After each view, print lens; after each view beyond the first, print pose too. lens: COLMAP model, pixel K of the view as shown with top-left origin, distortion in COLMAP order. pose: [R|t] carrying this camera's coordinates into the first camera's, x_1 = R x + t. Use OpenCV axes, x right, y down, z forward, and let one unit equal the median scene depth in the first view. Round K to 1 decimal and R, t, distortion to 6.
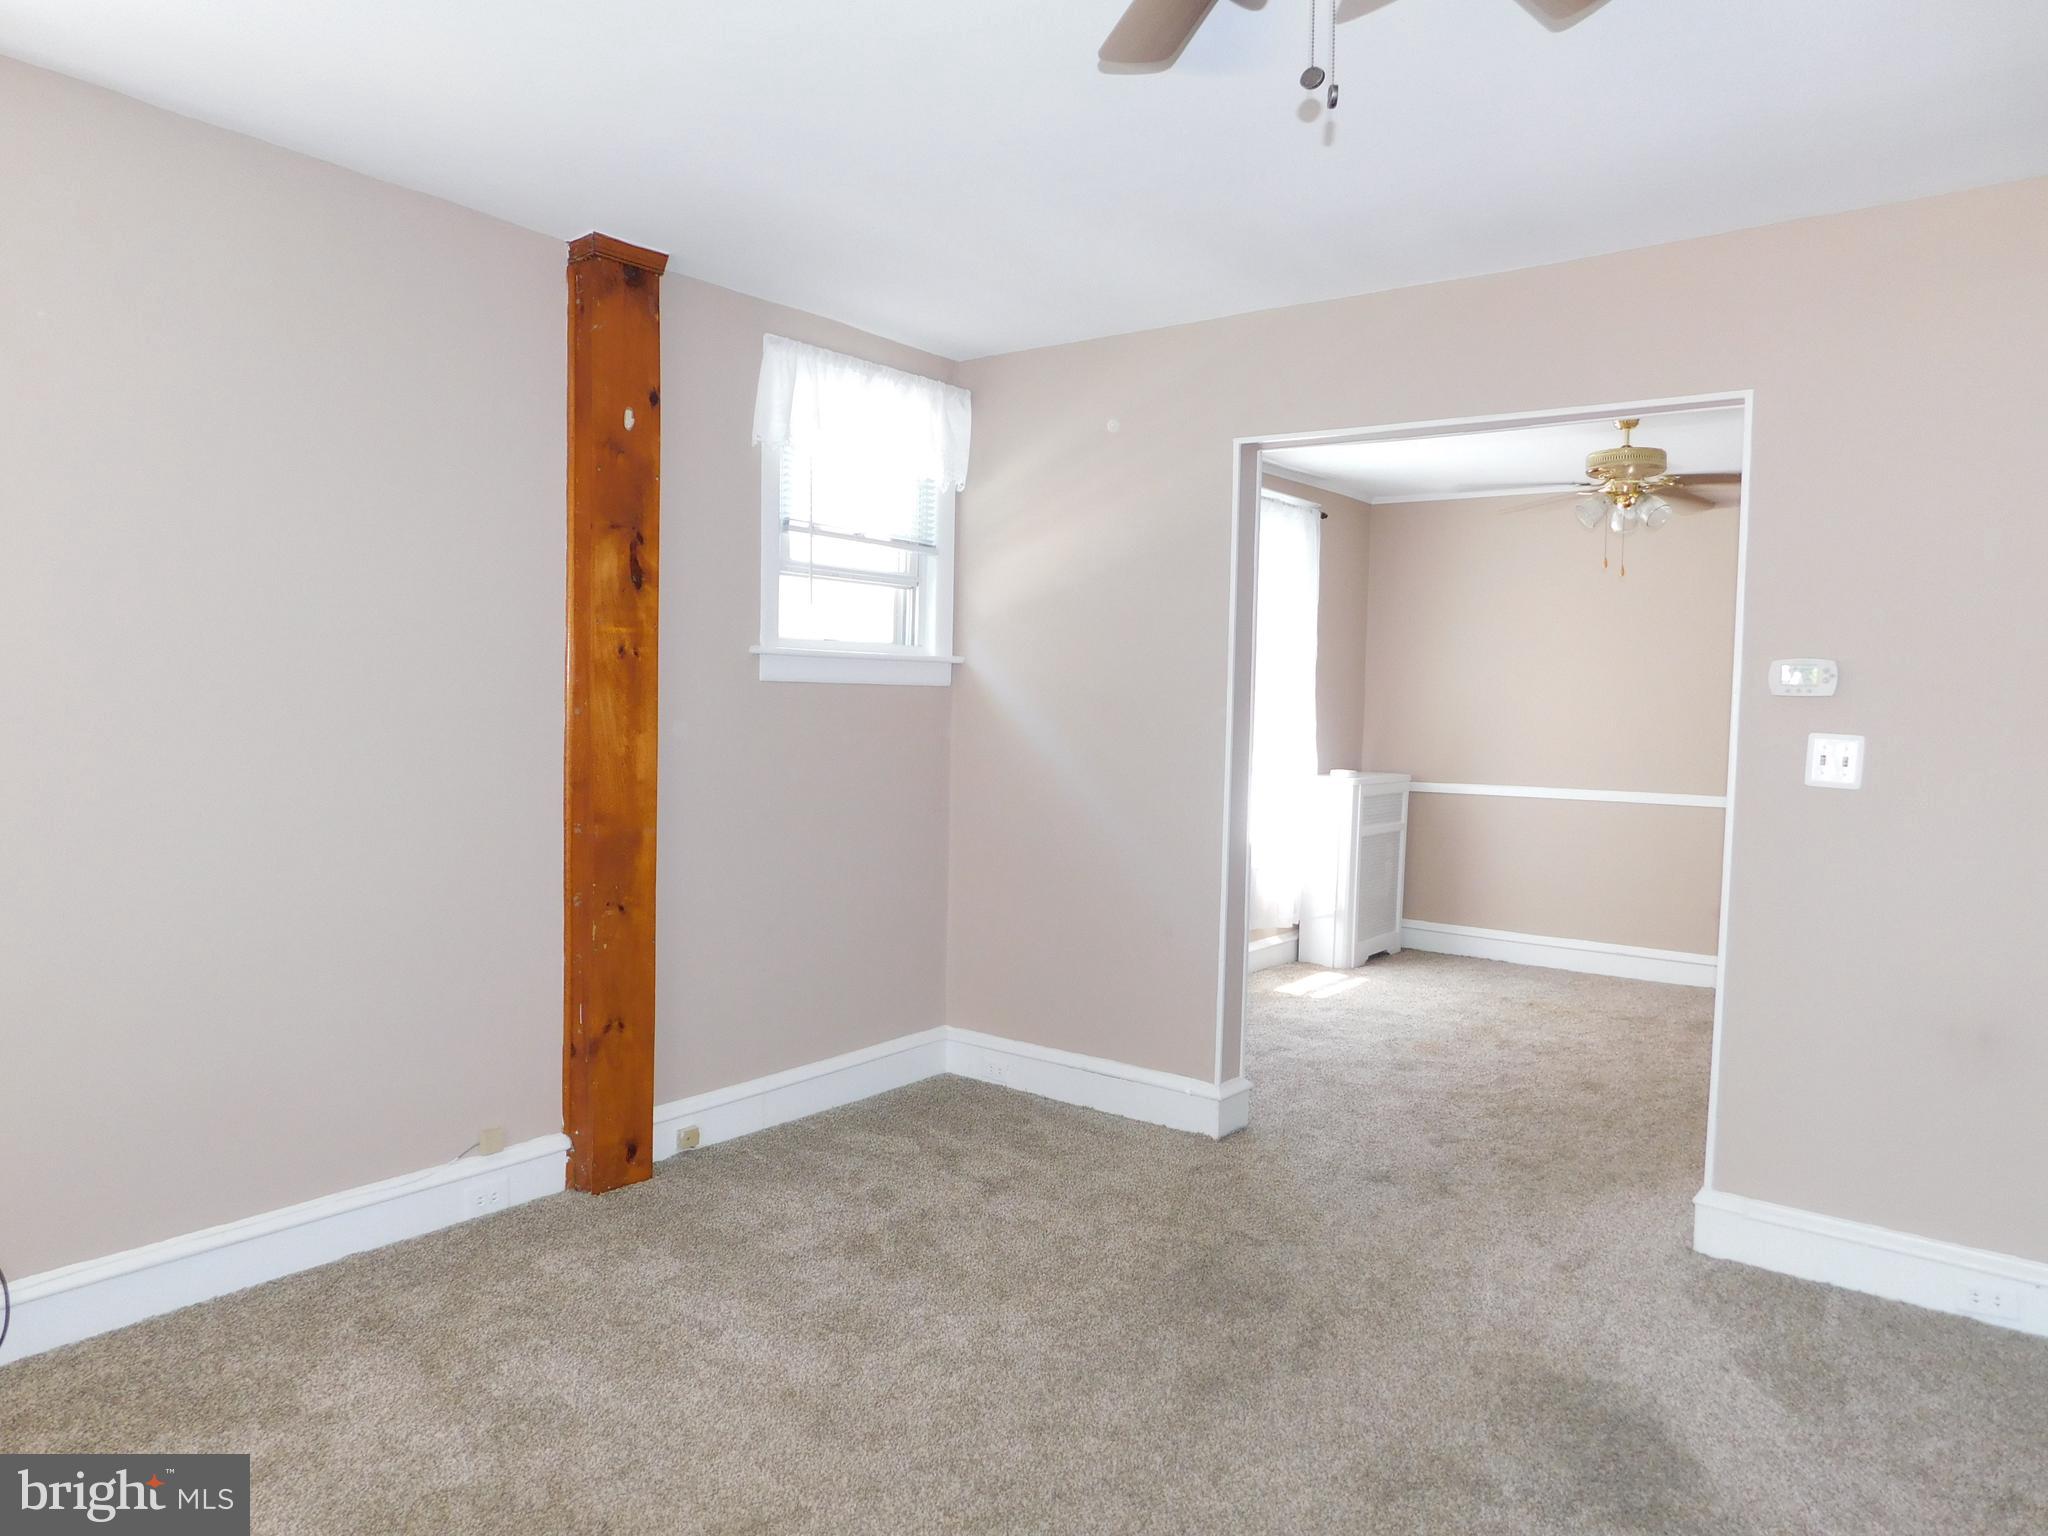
lens RADIAL K [[1393.1, 0, 1024.0], [0, 1393.1, 768.0], [0, 0, 1]] dist [-0.071731, 0.086089]
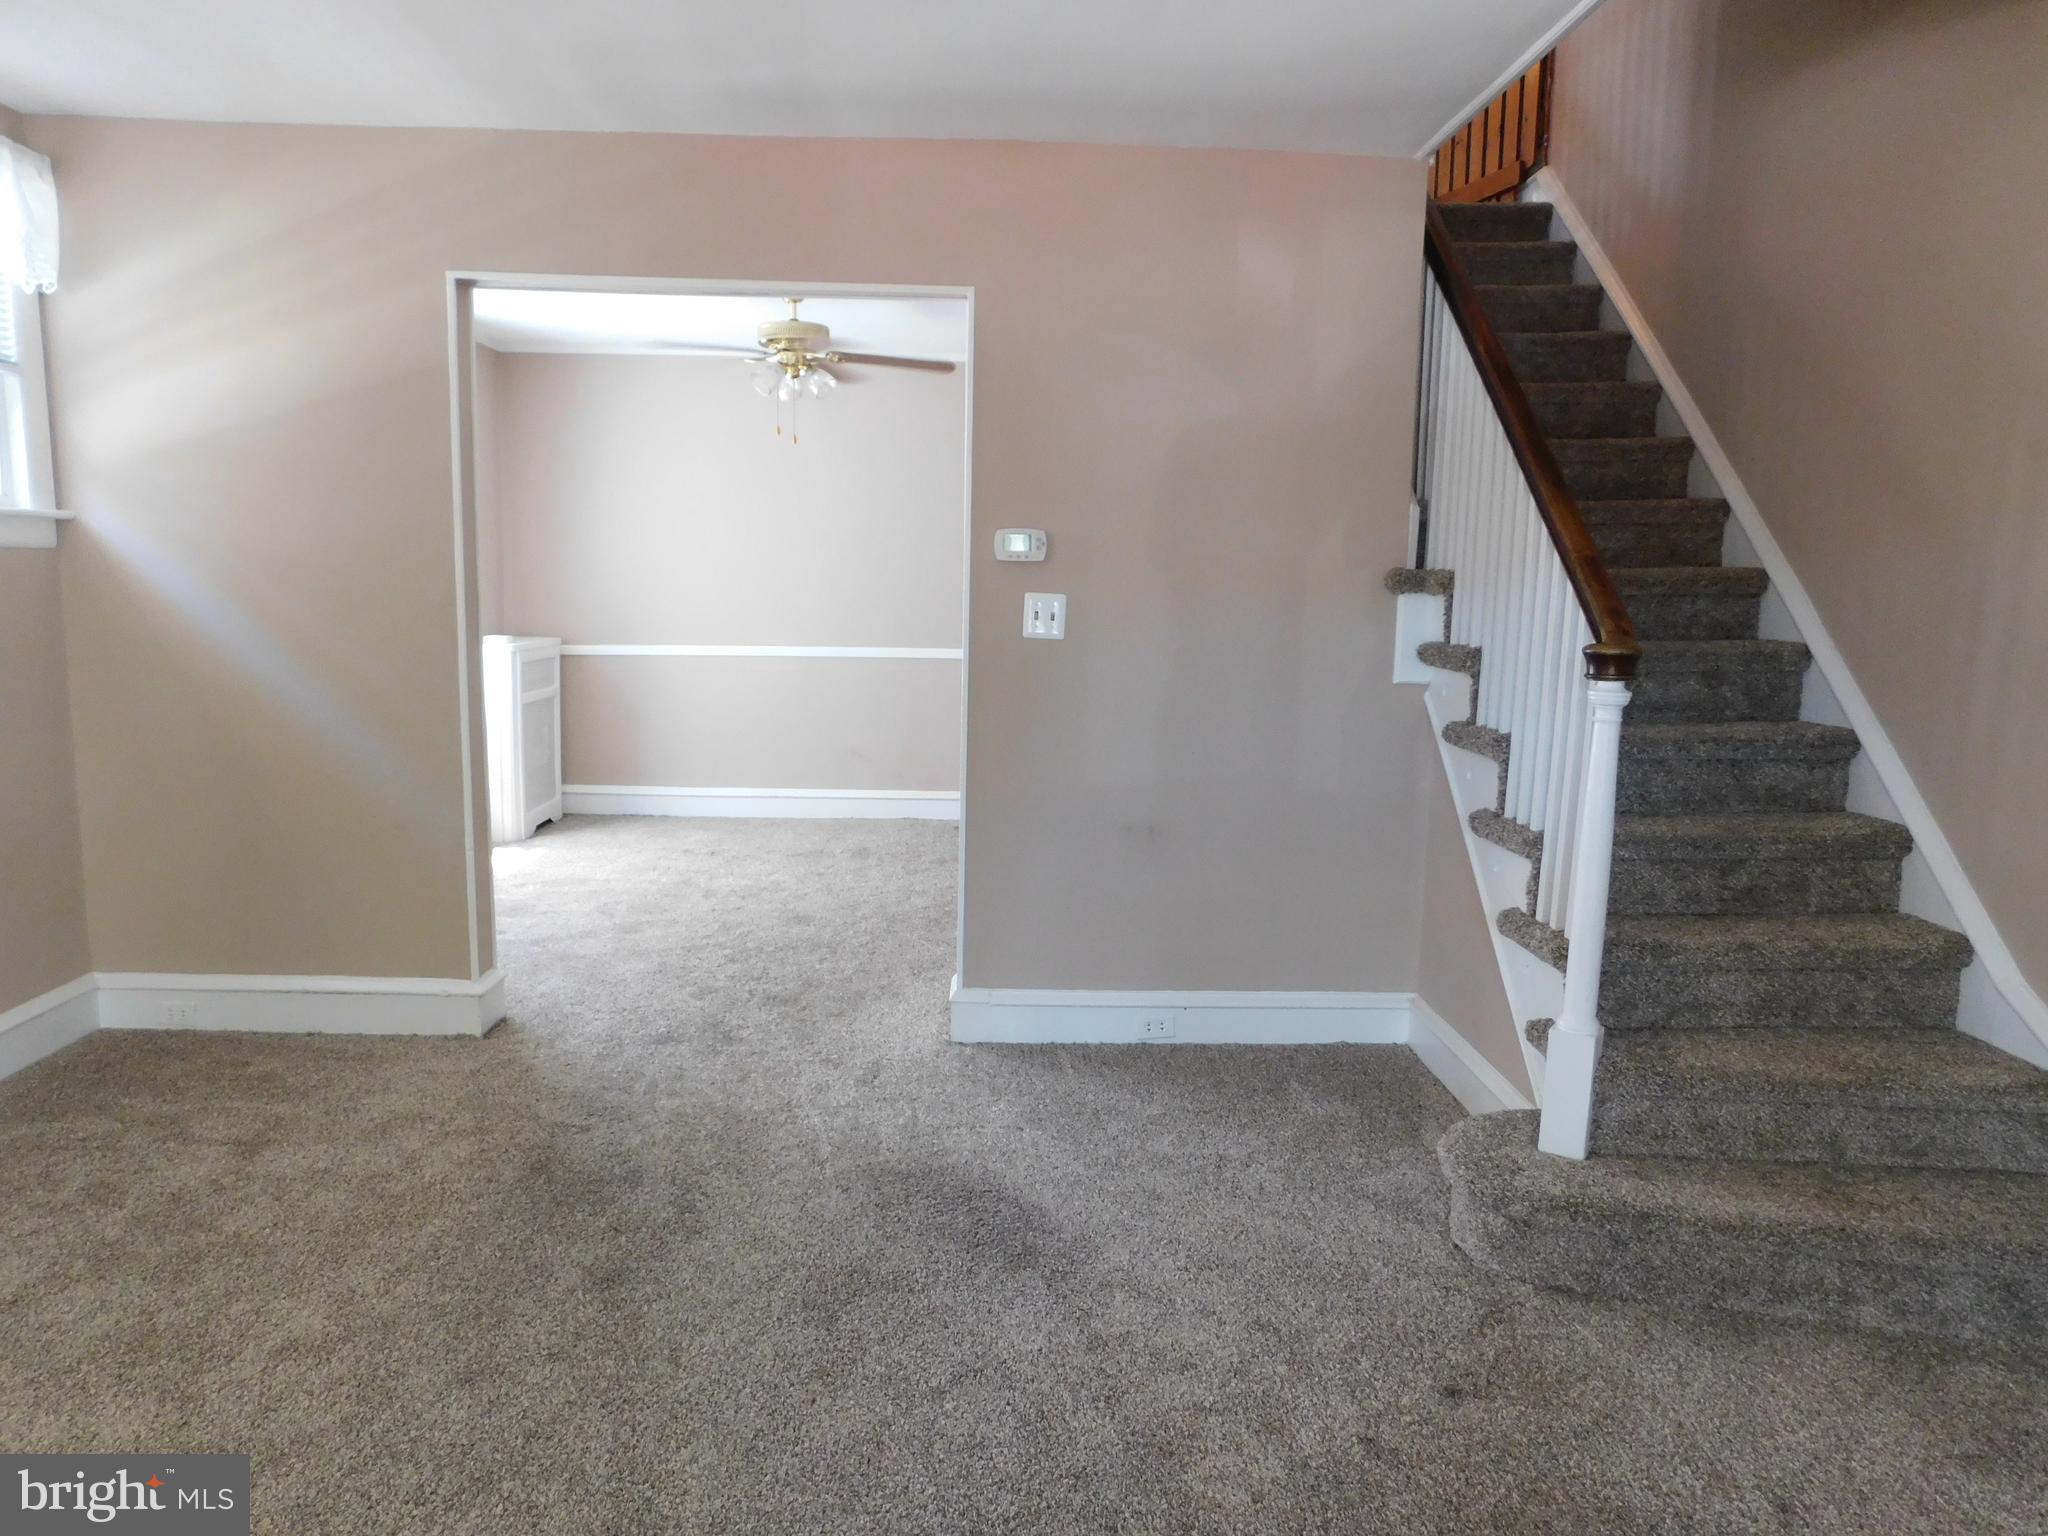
lens RADIAL K [[1386.2, 0, 1024.0], [0, 1386.2, 768.0], [0, 0, 1]] dist [-0.054351, 0.050559]
pose [[0.772323, -0.094814, 0.628114, -0.148798], [0.028862, 0.993014, 0.114409, -0.009603], [-0.634574, -0.070232, 0.769665, 0.061340]]
